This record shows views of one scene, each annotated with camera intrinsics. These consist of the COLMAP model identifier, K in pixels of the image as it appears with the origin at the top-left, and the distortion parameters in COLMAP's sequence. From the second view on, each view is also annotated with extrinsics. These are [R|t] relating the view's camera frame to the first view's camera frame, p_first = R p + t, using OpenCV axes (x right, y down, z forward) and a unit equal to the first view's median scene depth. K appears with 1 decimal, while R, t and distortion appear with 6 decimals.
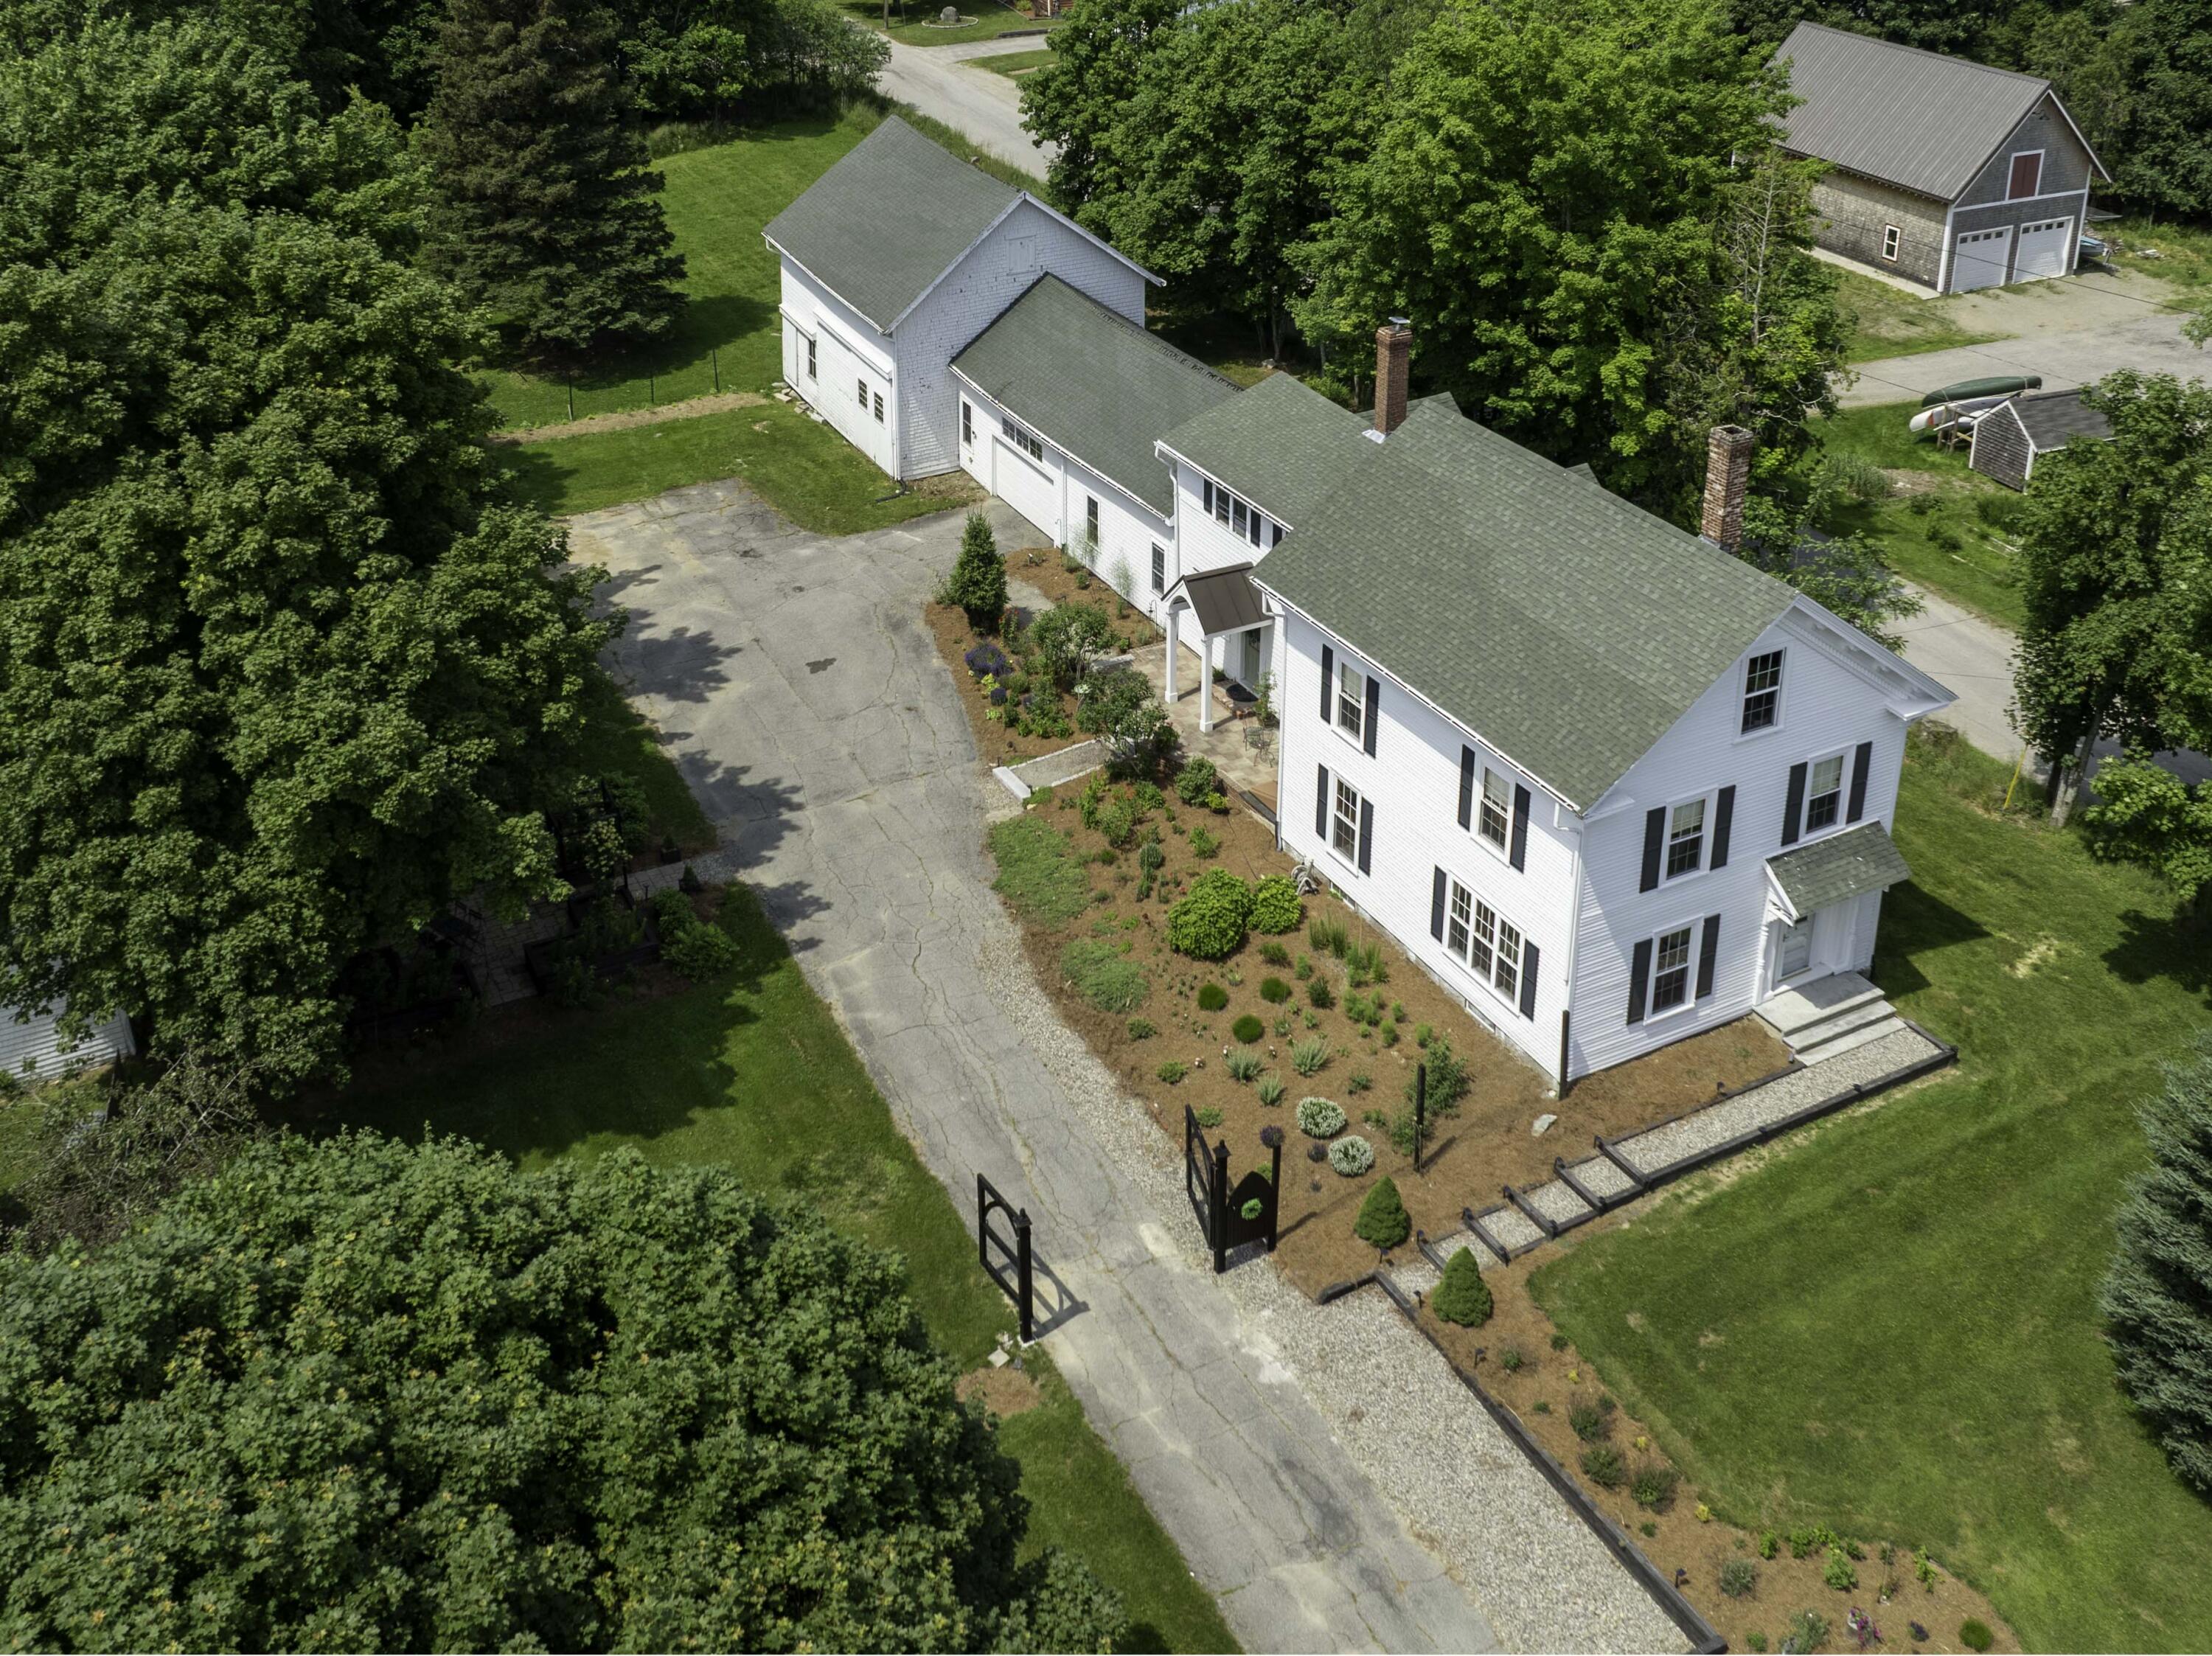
lens RADIAL K [[1990.2, 0, 1069.2], [0, 1990.2, 559.6], [0, 0, 1]] dist [0.007599, -0.042287]
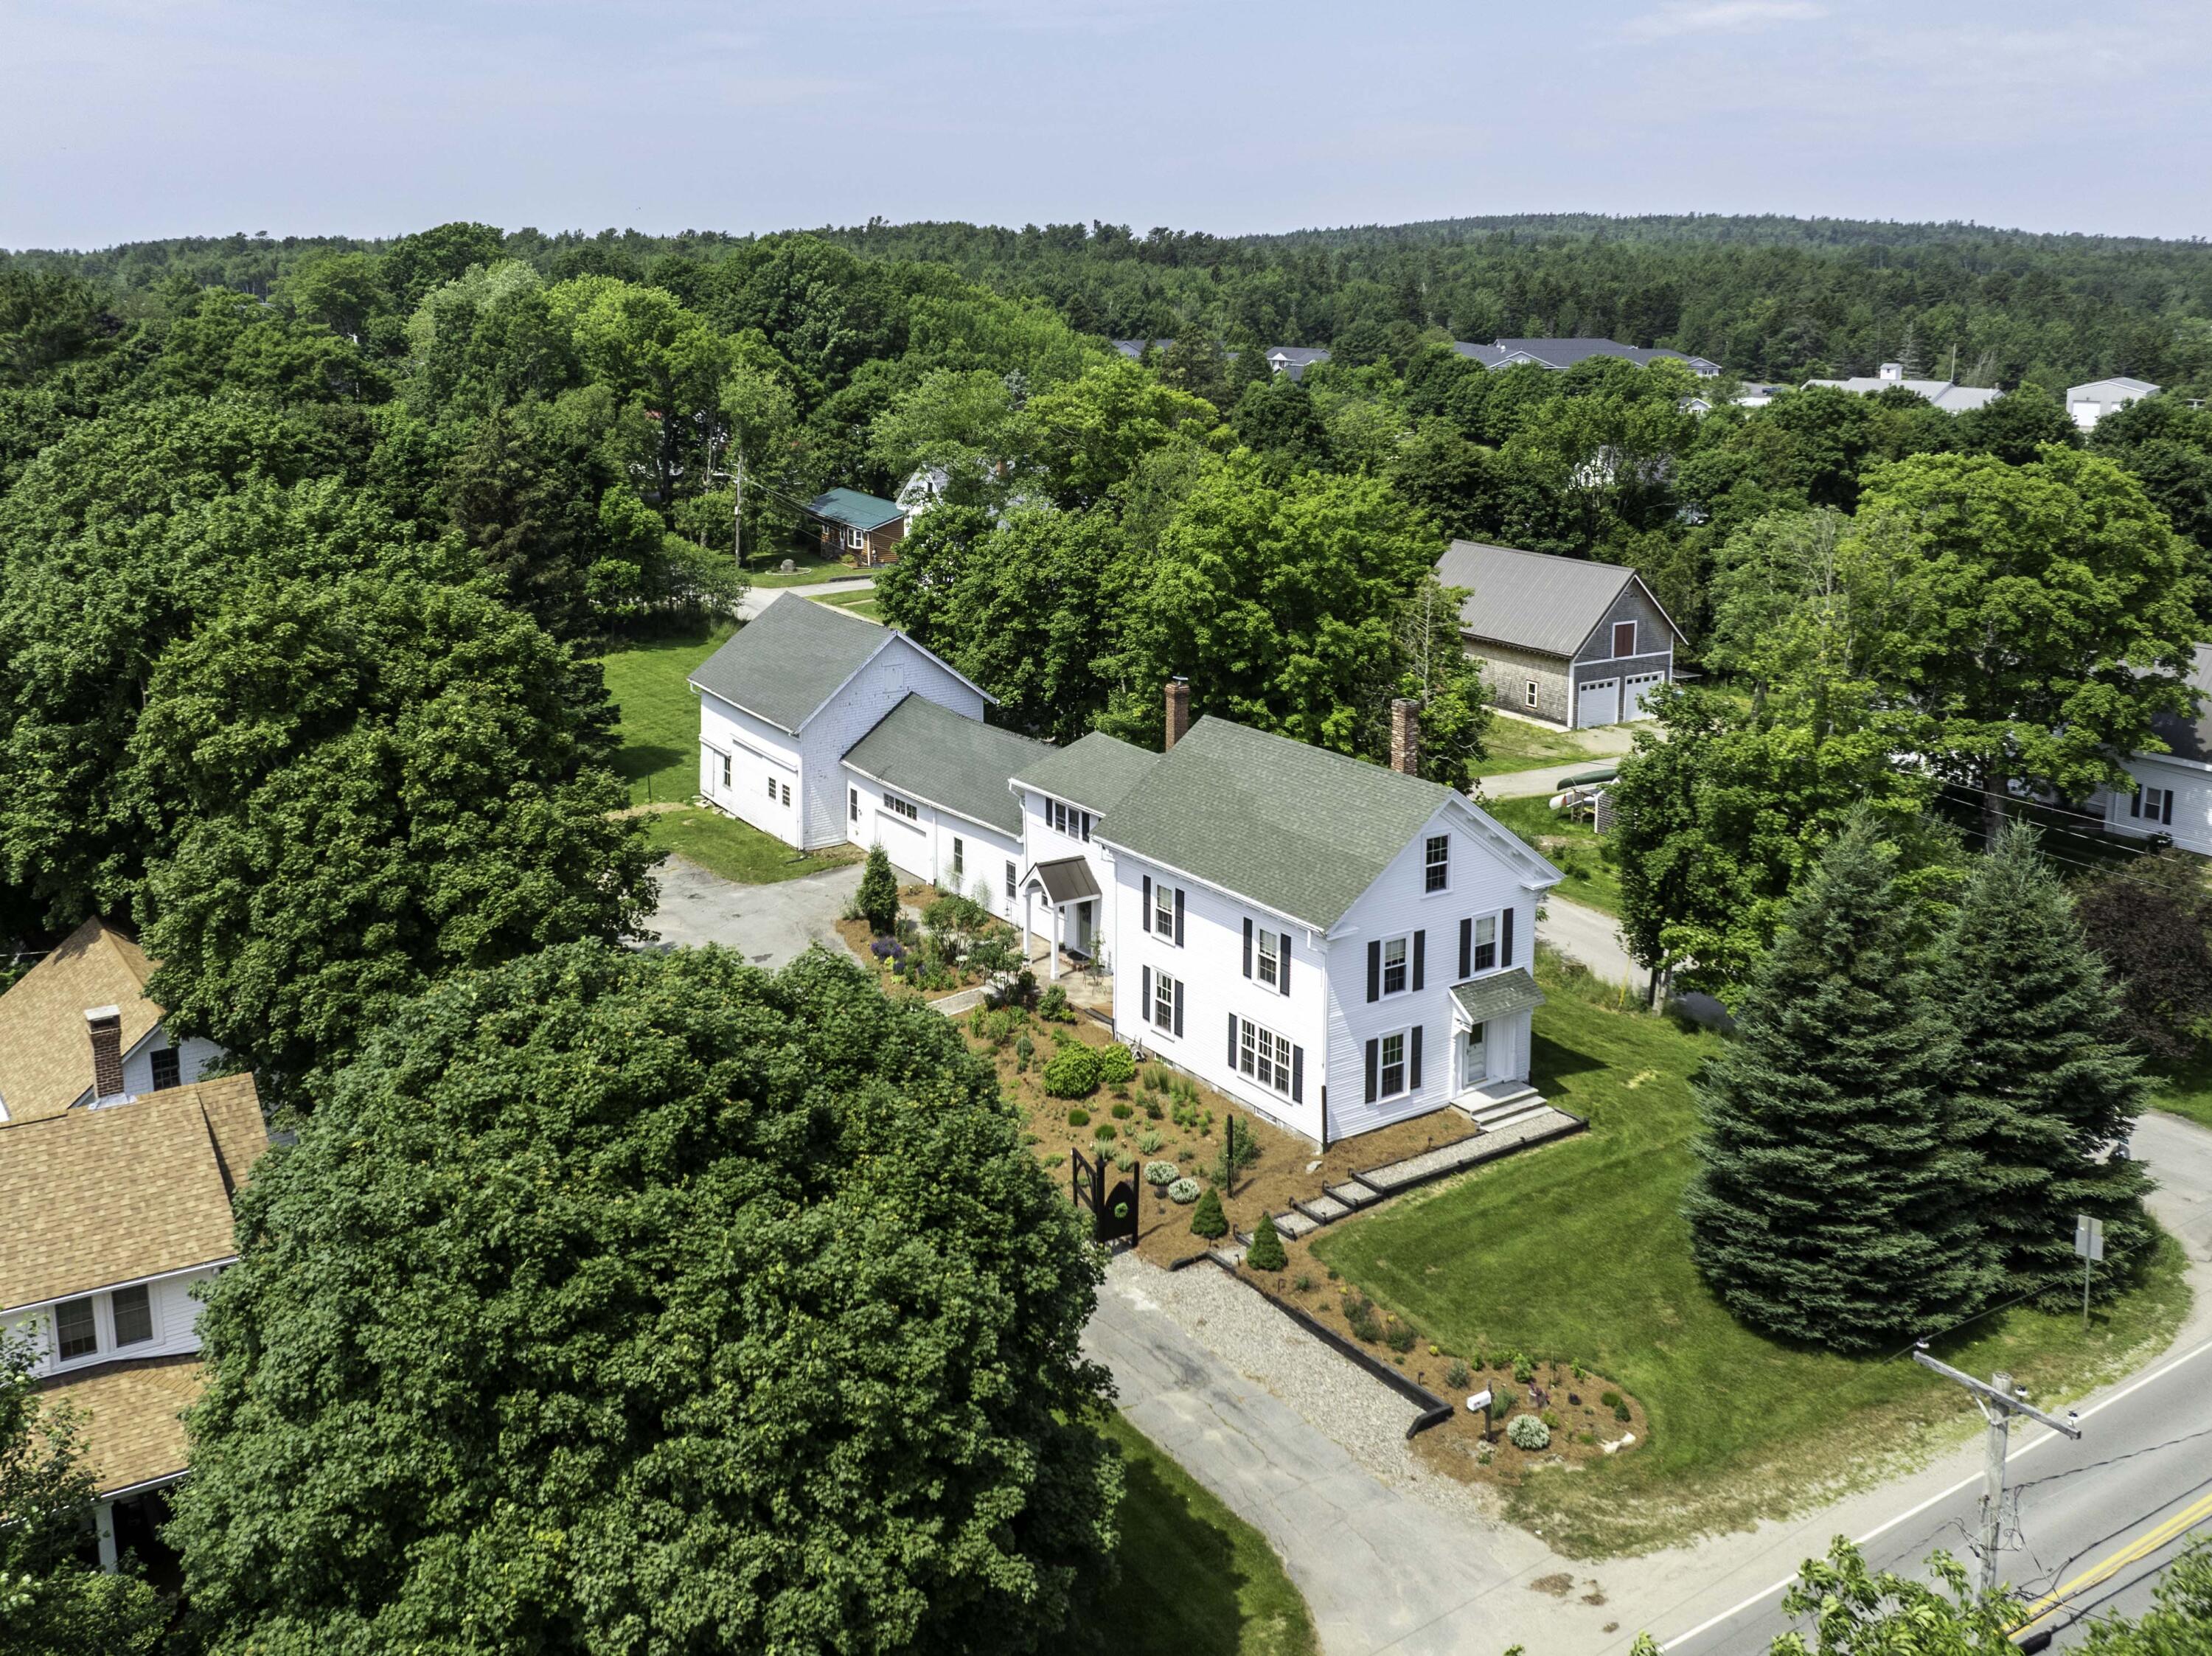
lens RADIAL K [[1819.5, 0, 976.2], [0, 1819.5, 821.8], [0, 0, 1]] dist [-0.000175, -0.009264]
pose [[0.997118, -0.020975, 0.072904, -0.090045], [0.032535, 0.986387, -0.161188, 0.216186], [-0.068531, 0.163095, 0.984227, -0.303002]]
